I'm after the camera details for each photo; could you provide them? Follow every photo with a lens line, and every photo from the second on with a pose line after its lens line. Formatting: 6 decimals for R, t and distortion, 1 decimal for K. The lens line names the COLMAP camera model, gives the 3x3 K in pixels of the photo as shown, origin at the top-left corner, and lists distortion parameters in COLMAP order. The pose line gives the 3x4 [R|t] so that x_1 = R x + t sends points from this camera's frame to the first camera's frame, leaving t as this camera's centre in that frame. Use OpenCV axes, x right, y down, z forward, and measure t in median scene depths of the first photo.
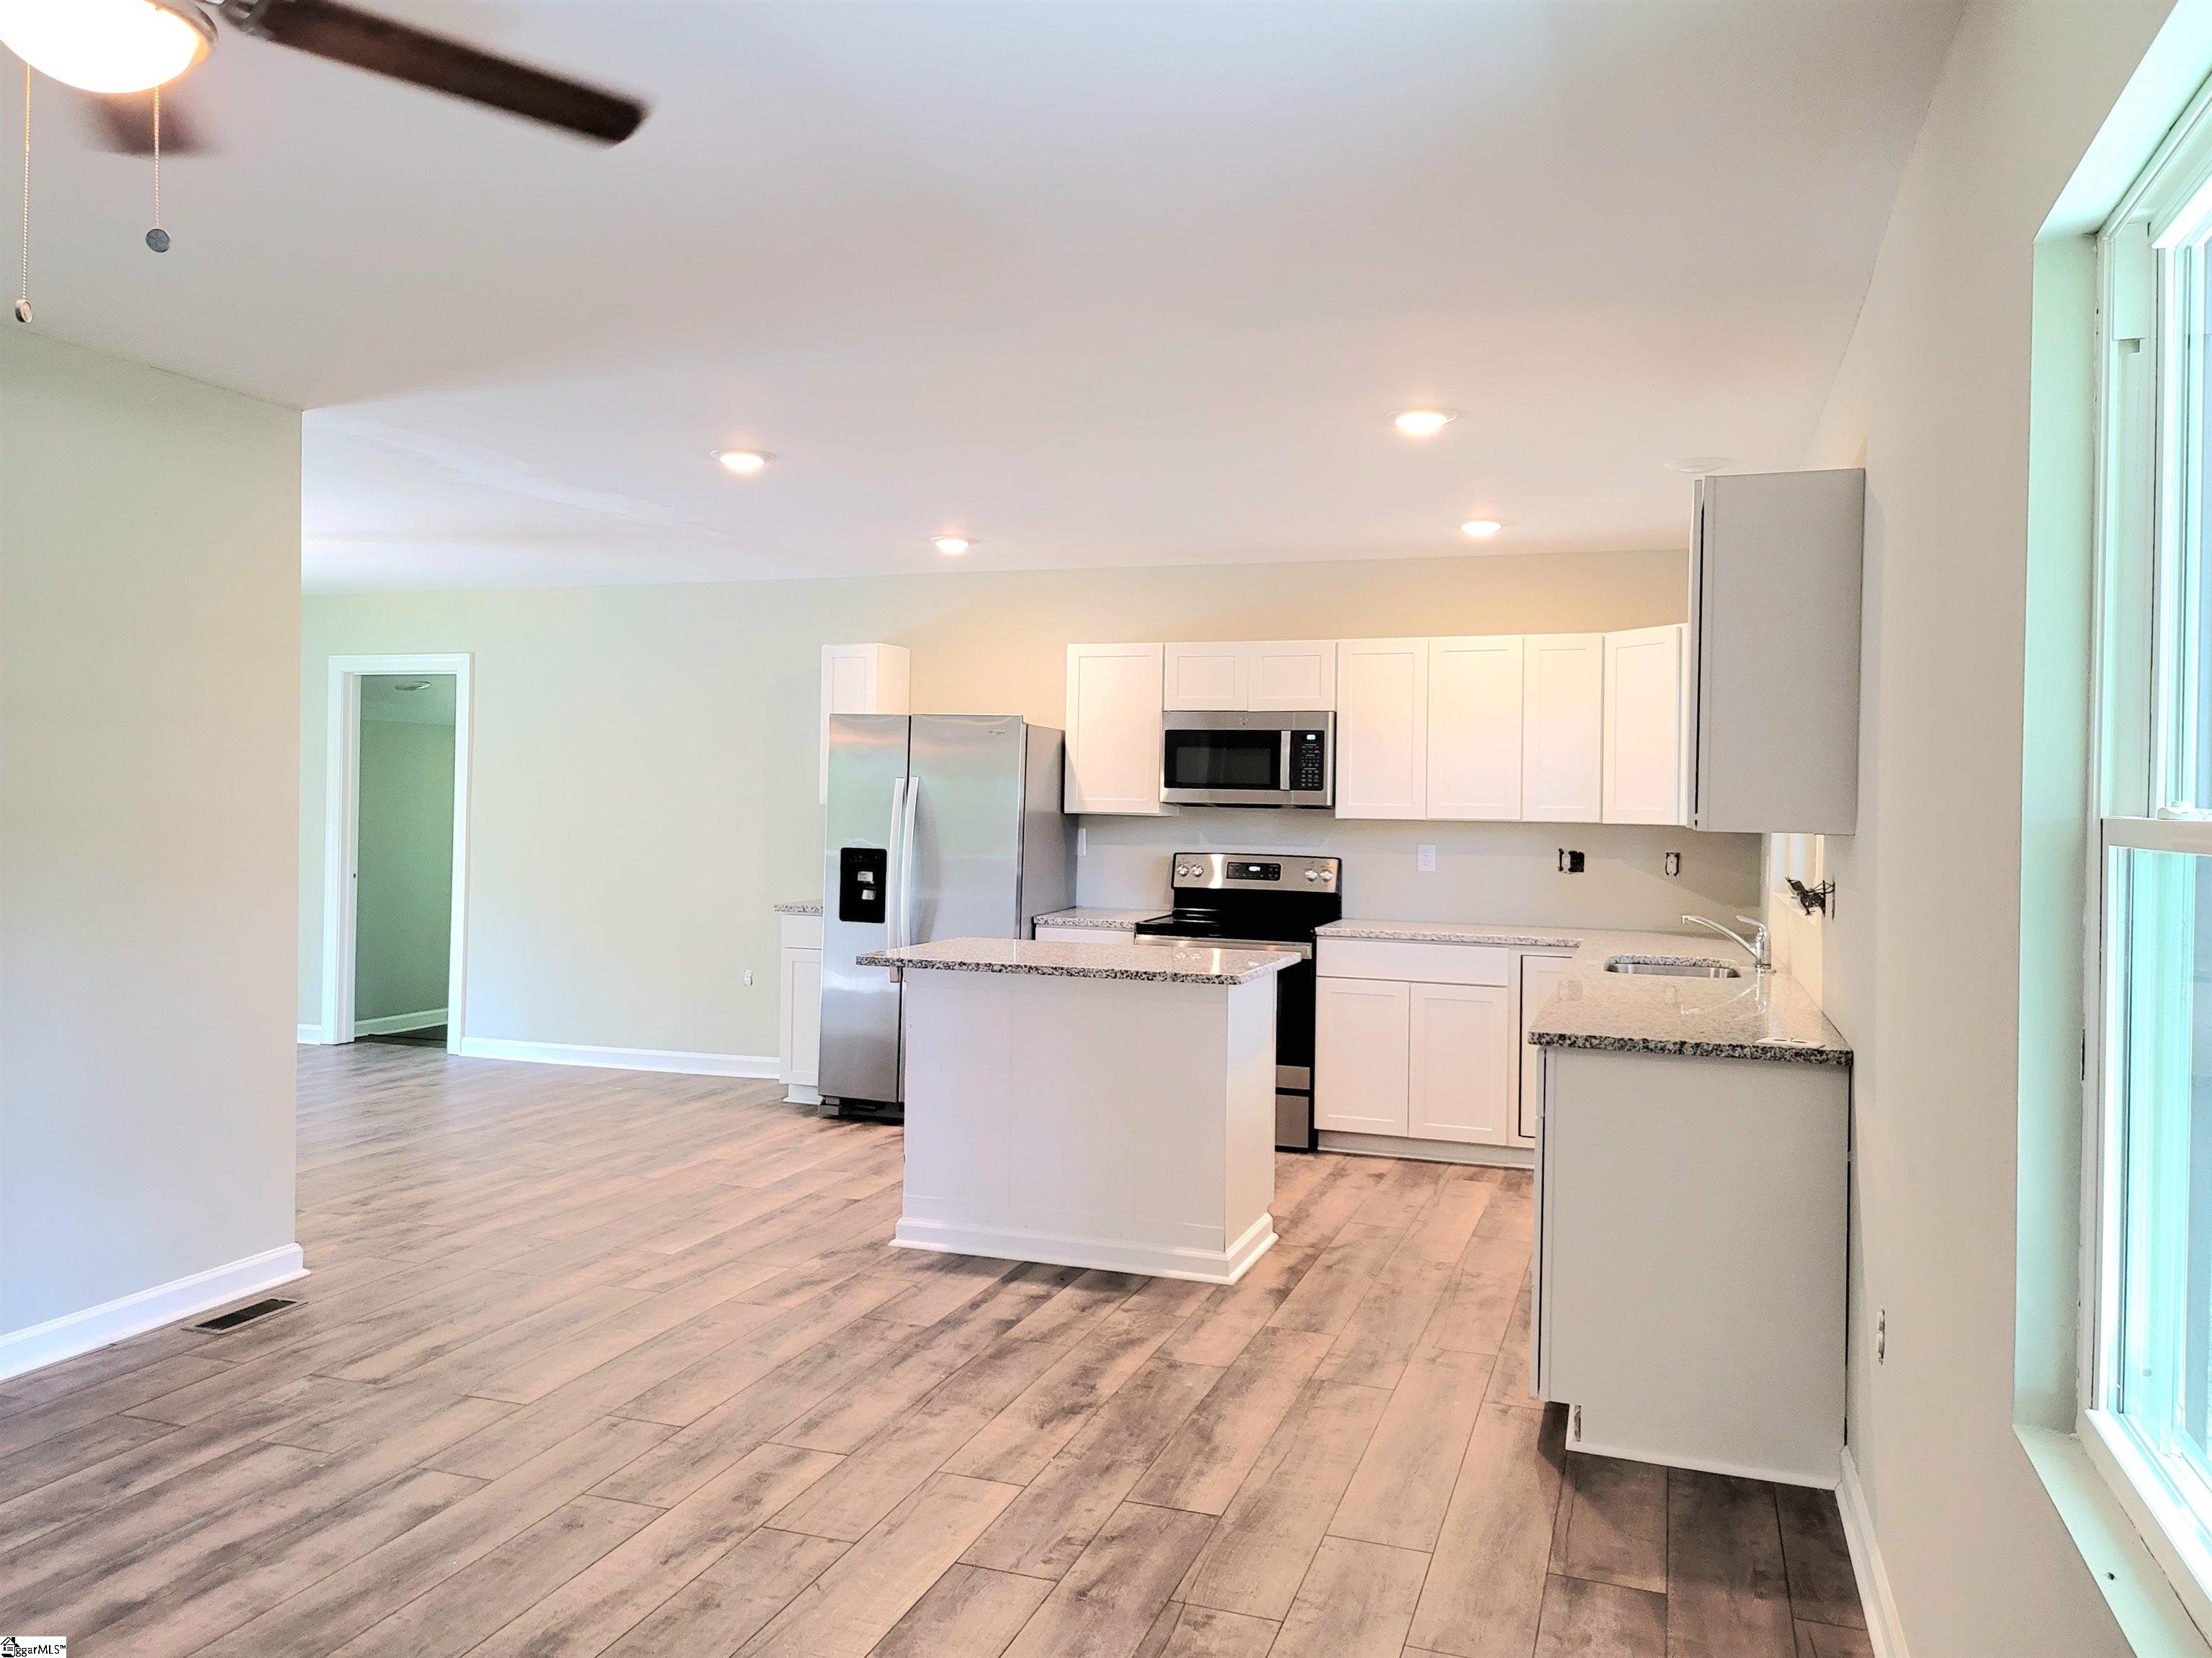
lens RADIAL K [[1657.6, 0, 1072.5], [0, 1657.6, 811.6], [0, 0, 1]] dist [0.072917, -0.065494]
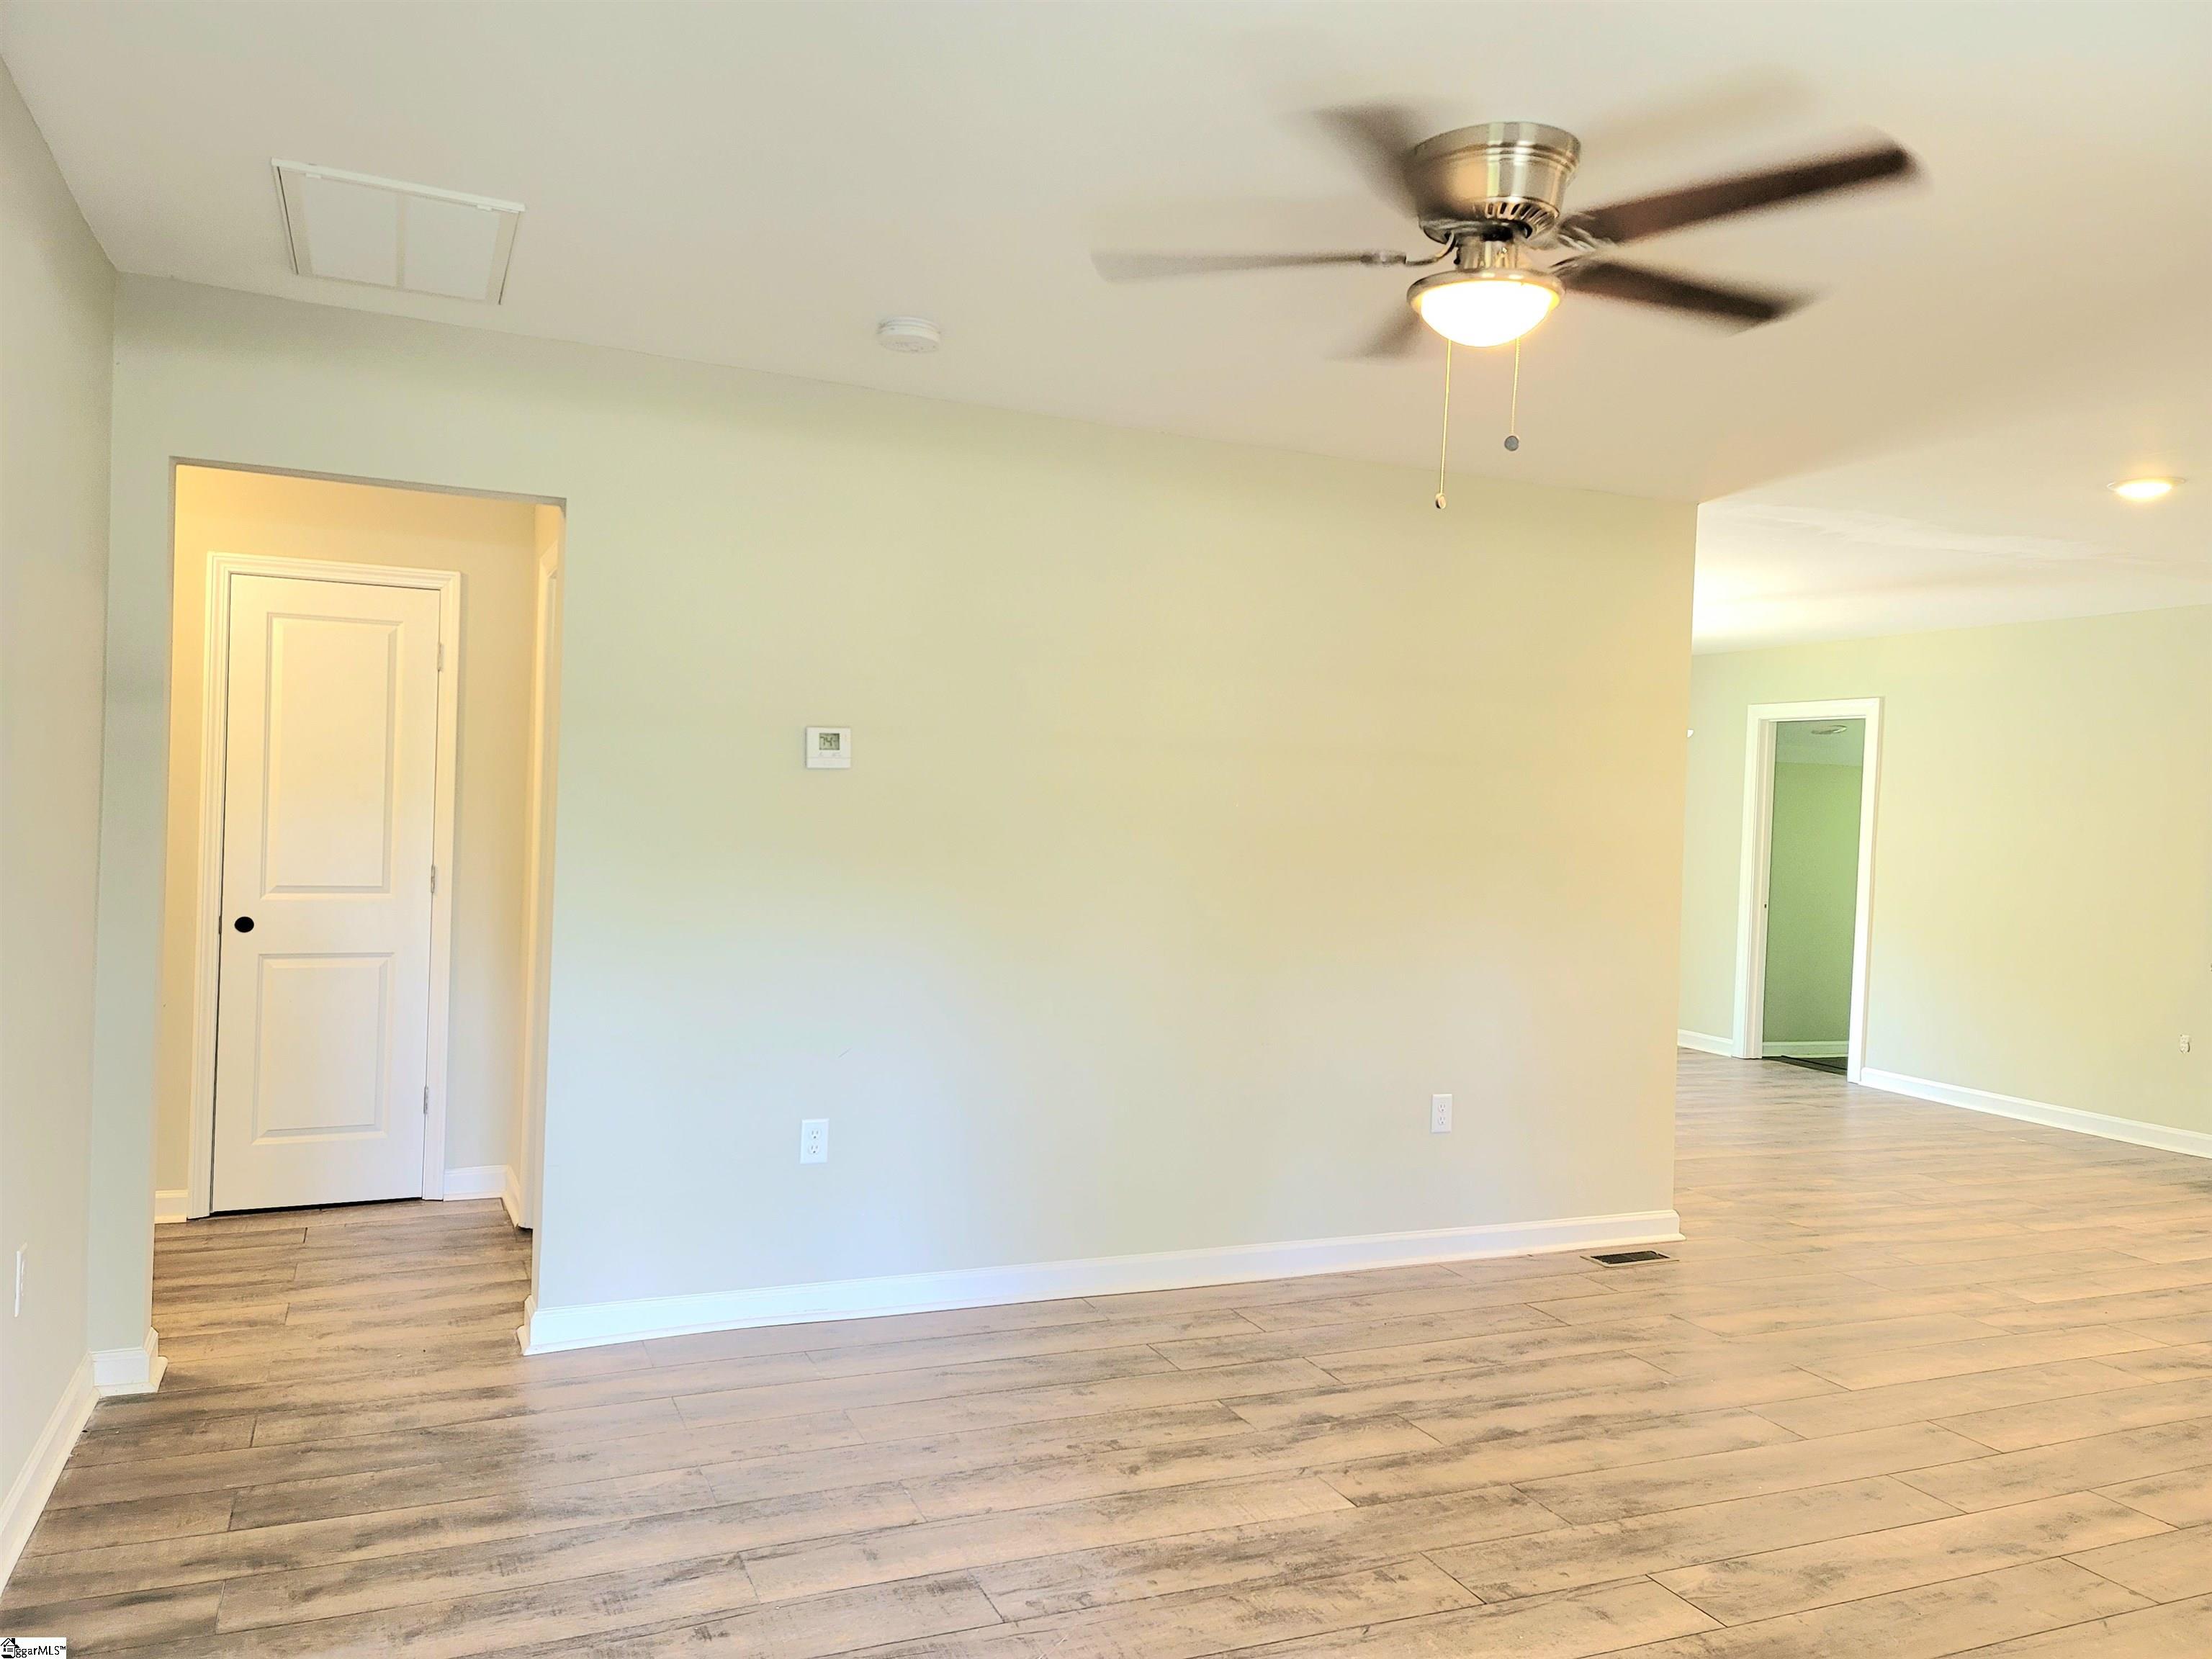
lens RADIAL K [[1606.5, 0, 1096.2], [0, 1606.5, 827.4], [0, 0, 1]] dist [0.080983, -0.080099]
pose [[0.680565, 0.019956, -0.732416, 0.095646], [-0.029863, 0.999554, -0.000515, 0.001126], [0.732079, 0.022222, 0.680857, -0.080644]]
